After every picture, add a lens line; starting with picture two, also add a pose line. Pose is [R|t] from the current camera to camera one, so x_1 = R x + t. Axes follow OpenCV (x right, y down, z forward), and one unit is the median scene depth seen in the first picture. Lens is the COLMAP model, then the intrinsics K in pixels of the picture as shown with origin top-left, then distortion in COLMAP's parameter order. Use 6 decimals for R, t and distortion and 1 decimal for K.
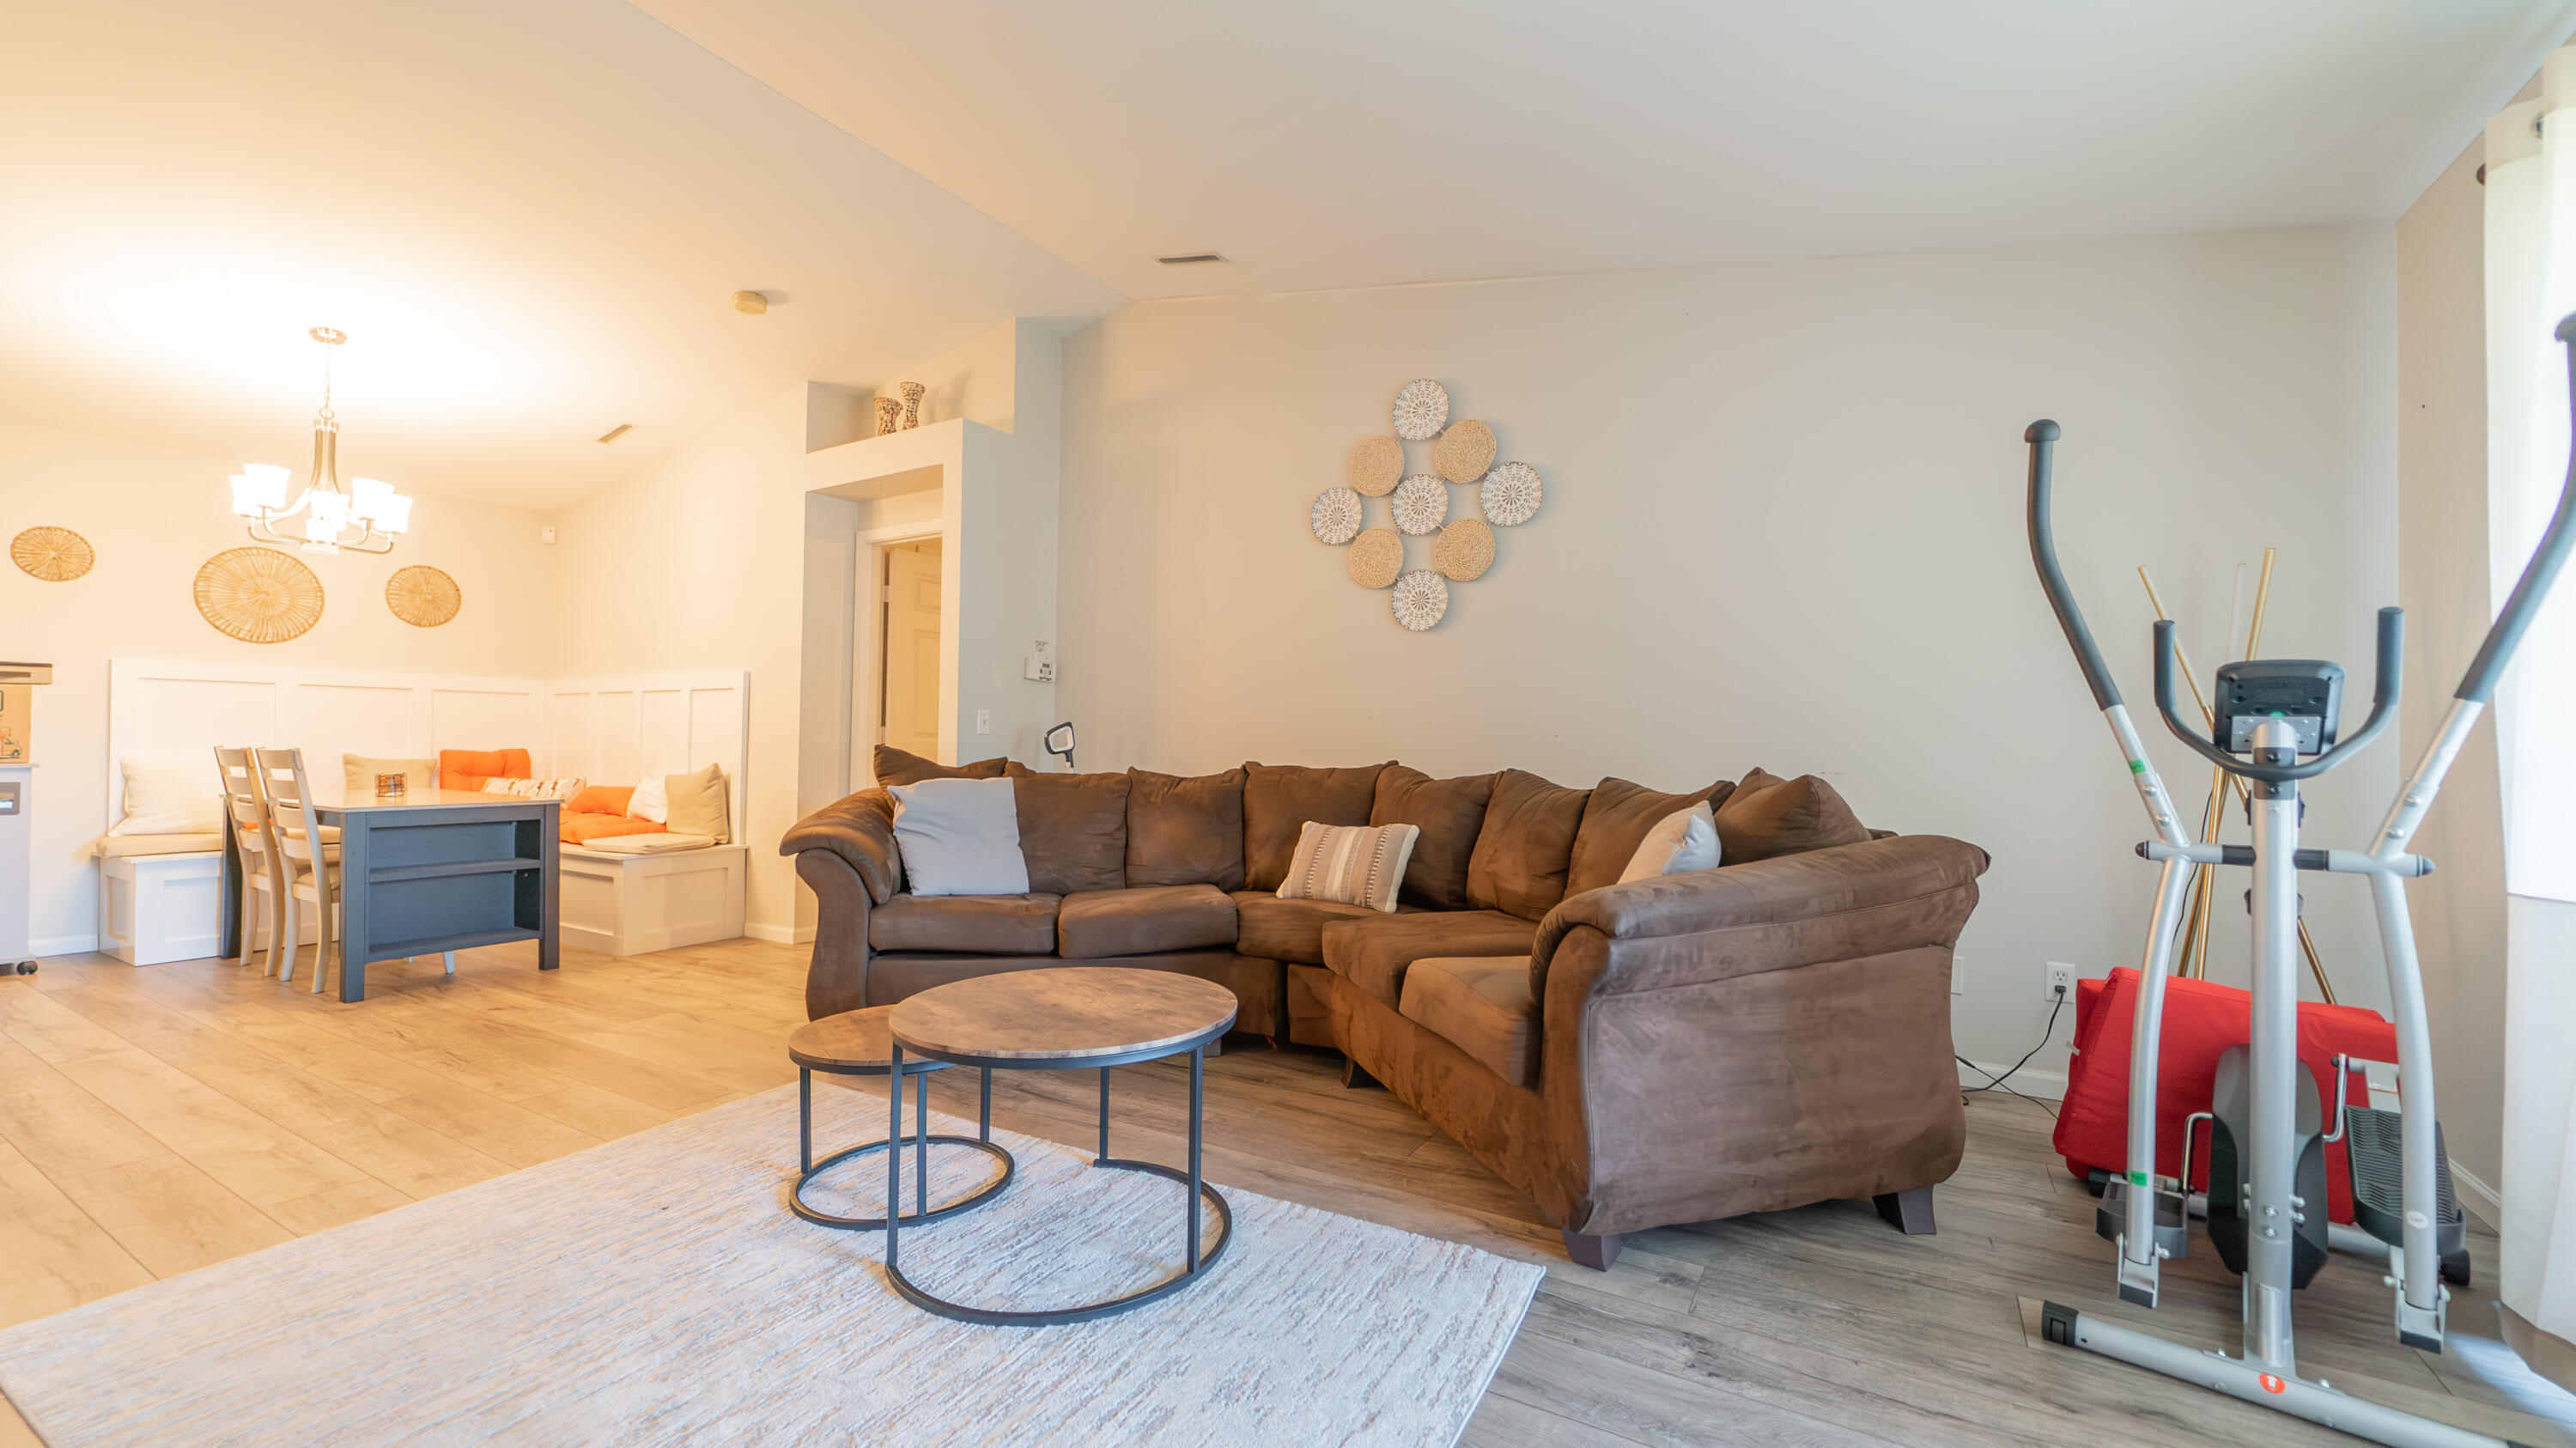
lens RADIAL K [[1025.5, 0, 1288.5], [0, 1025.5, 734.3], [0, 0, 1]] dist [-0.000045, 0.000057]
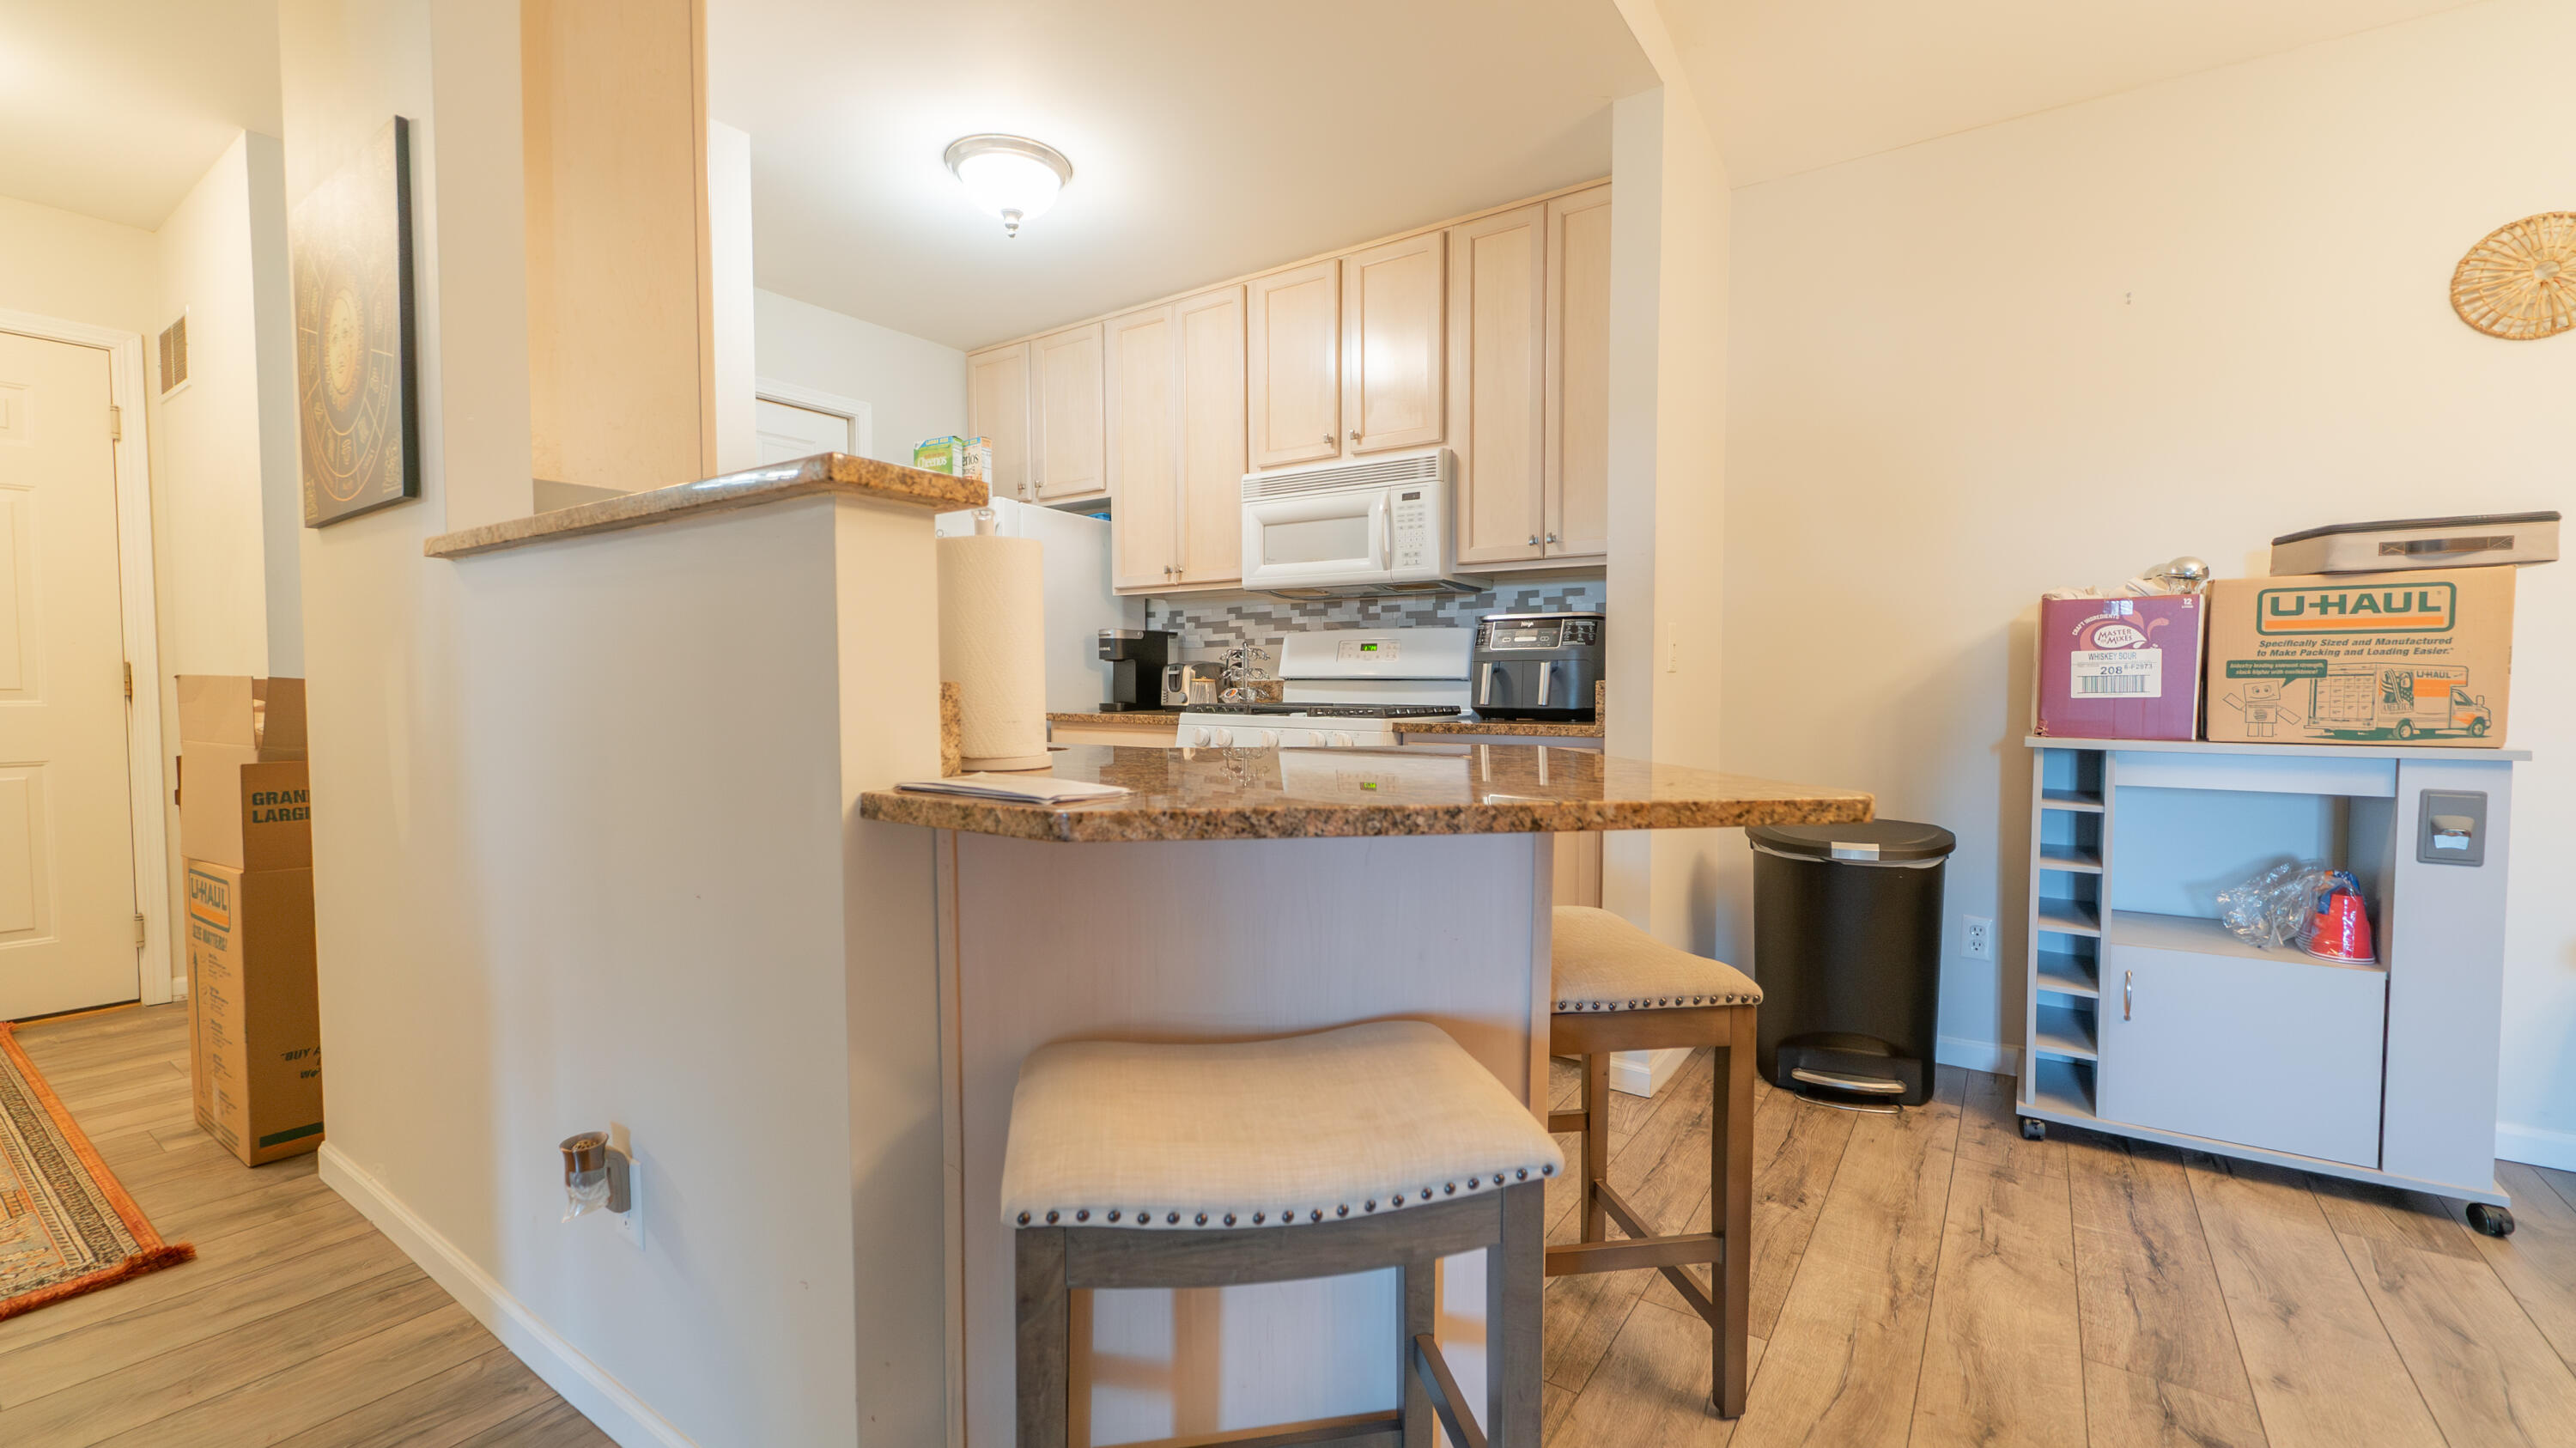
lens RADIAL K [[1064.8, 0, 1288.7], [0, 1064.8, 734.4], [0, 0, 1]] dist [0.000084, -0.000122]
pose [[-0.066485, 0.038091, -0.997060, -0.760080], [0.011760, 0.999232, 0.037390, -0.000740], [0.997718, -0.009240, -0.066881, 0.528930]]
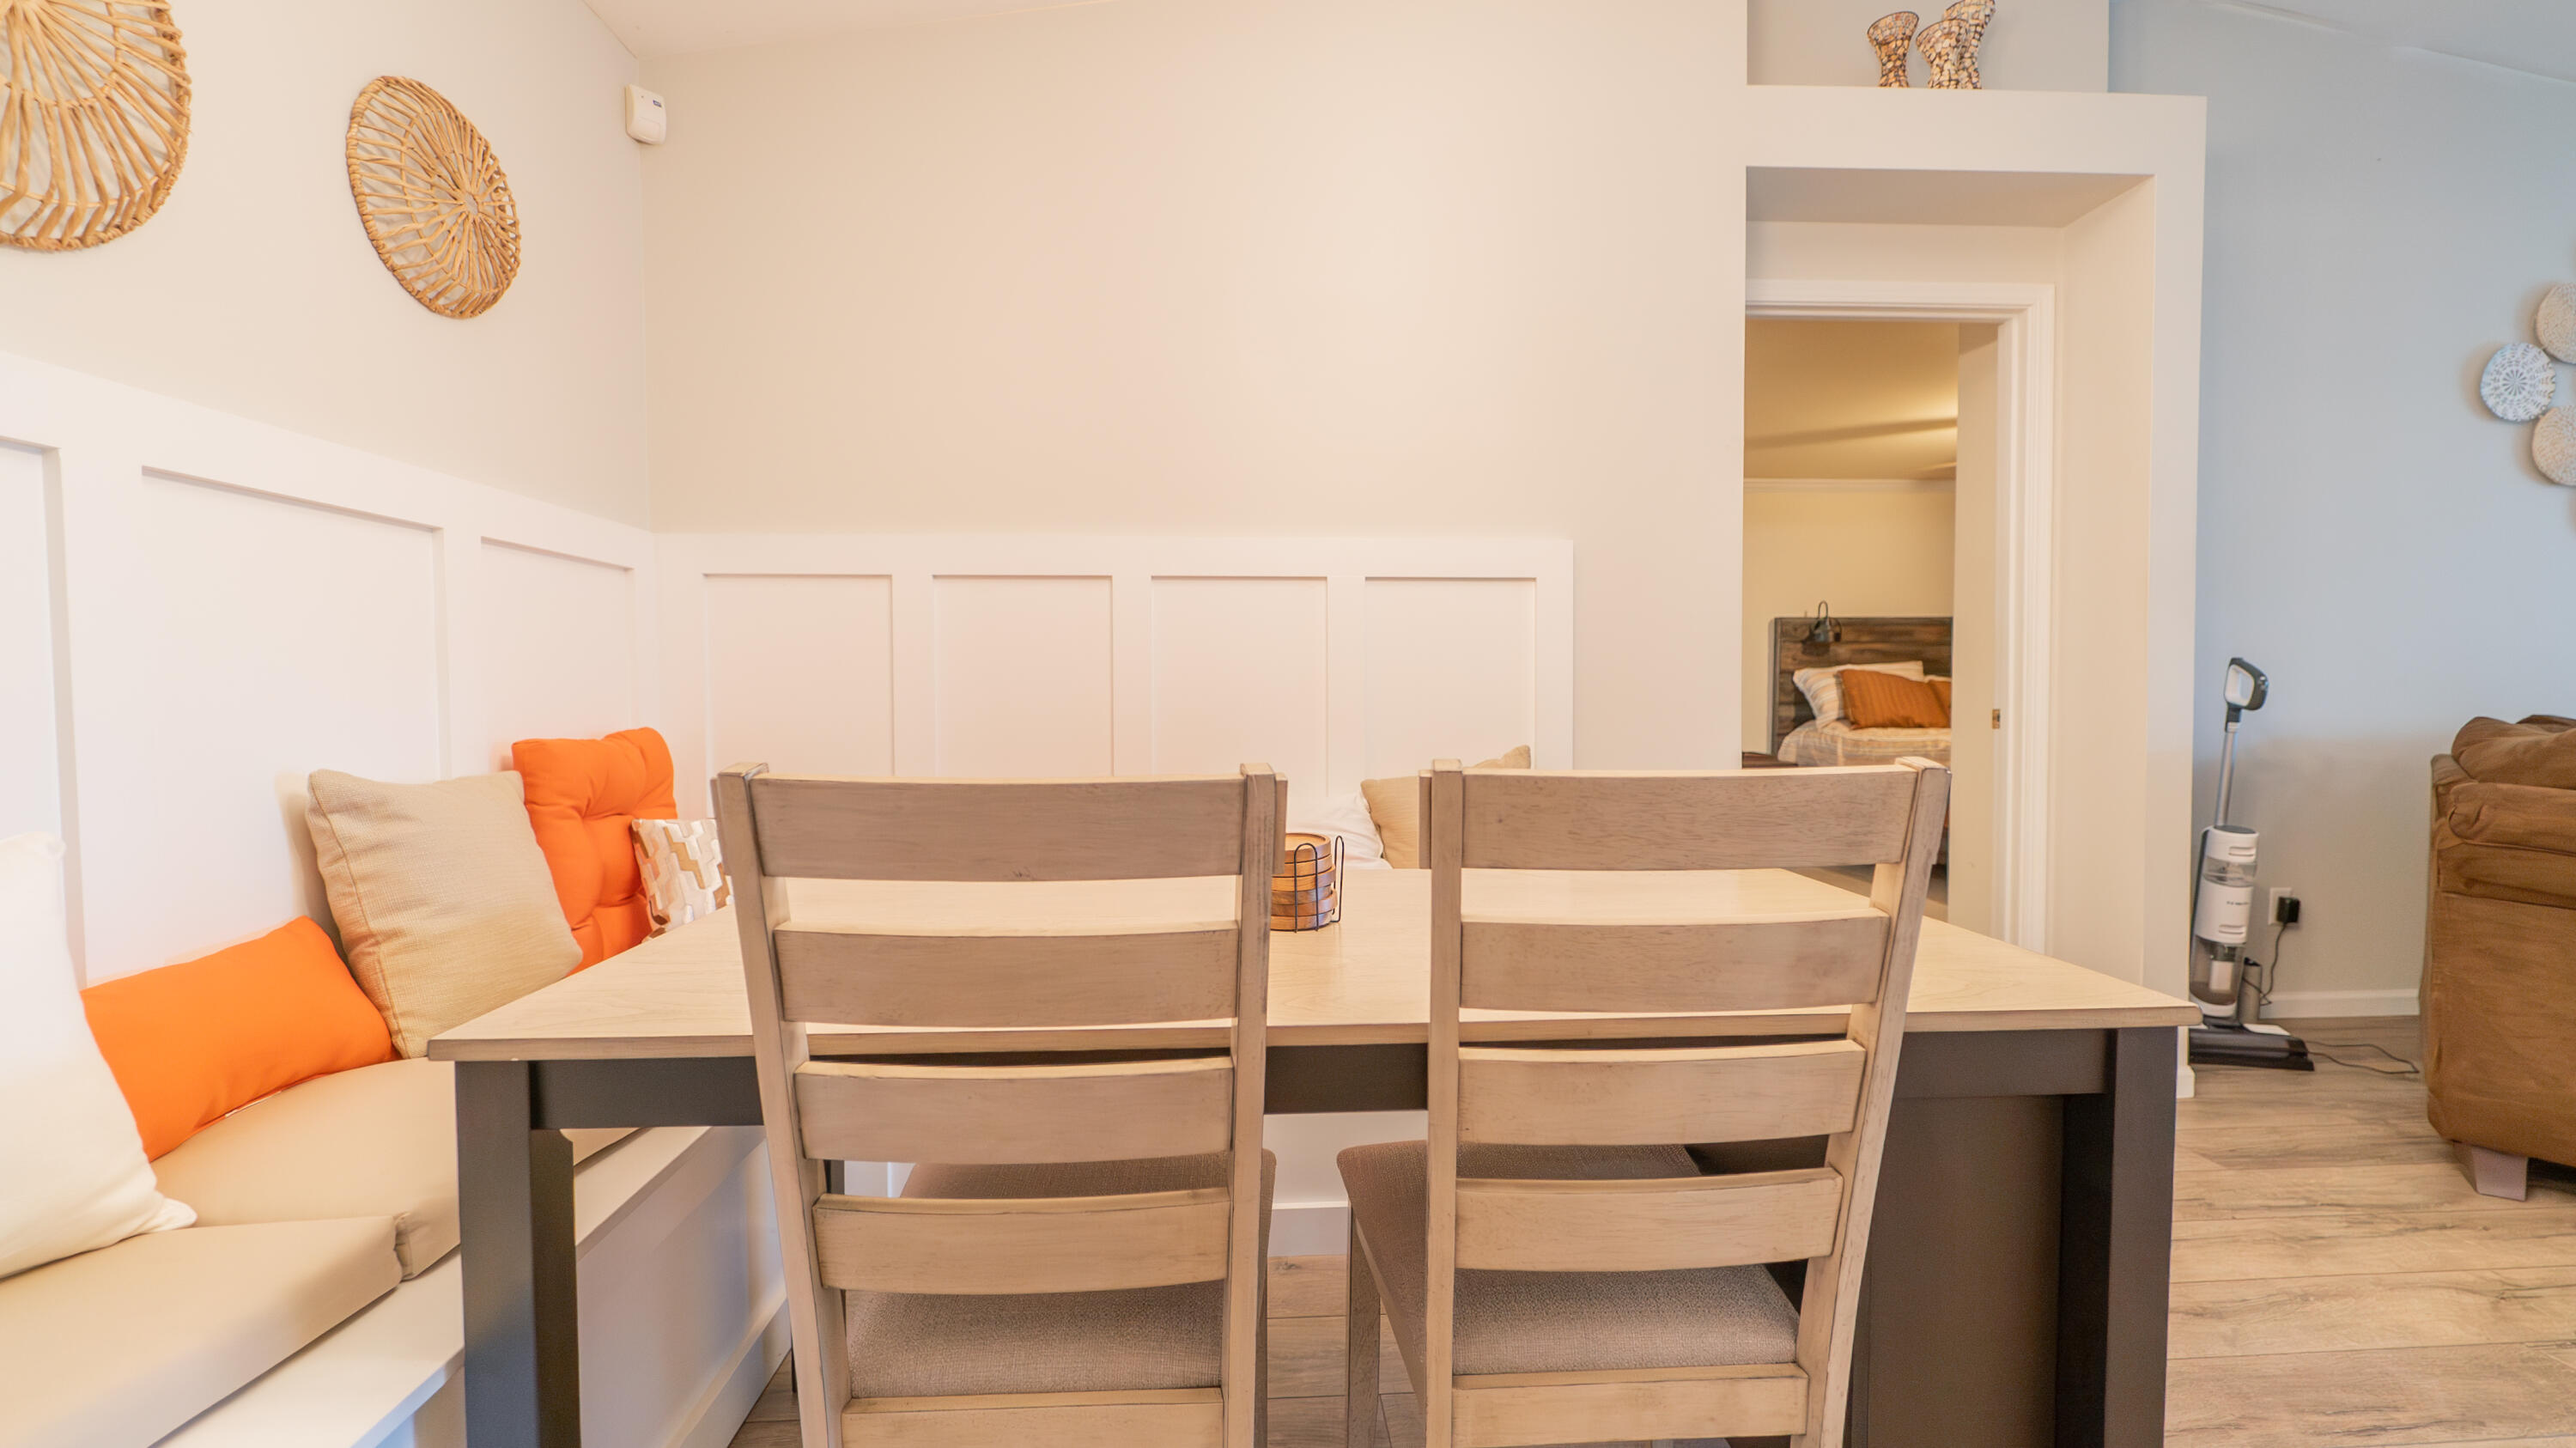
lens RADIAL K [[1079.3, 0, 1286.3], [0, 1079.3, 731.2], [0, 0, 1]] dist [-0.000239, -0.000356]
pose [[0.822249, -0.032969, 0.568172, -1.119423], [0.005525, 0.998736, 0.049958, -0.003523], [-0.569101, -0.037938, 0.821392, 0.836766]]
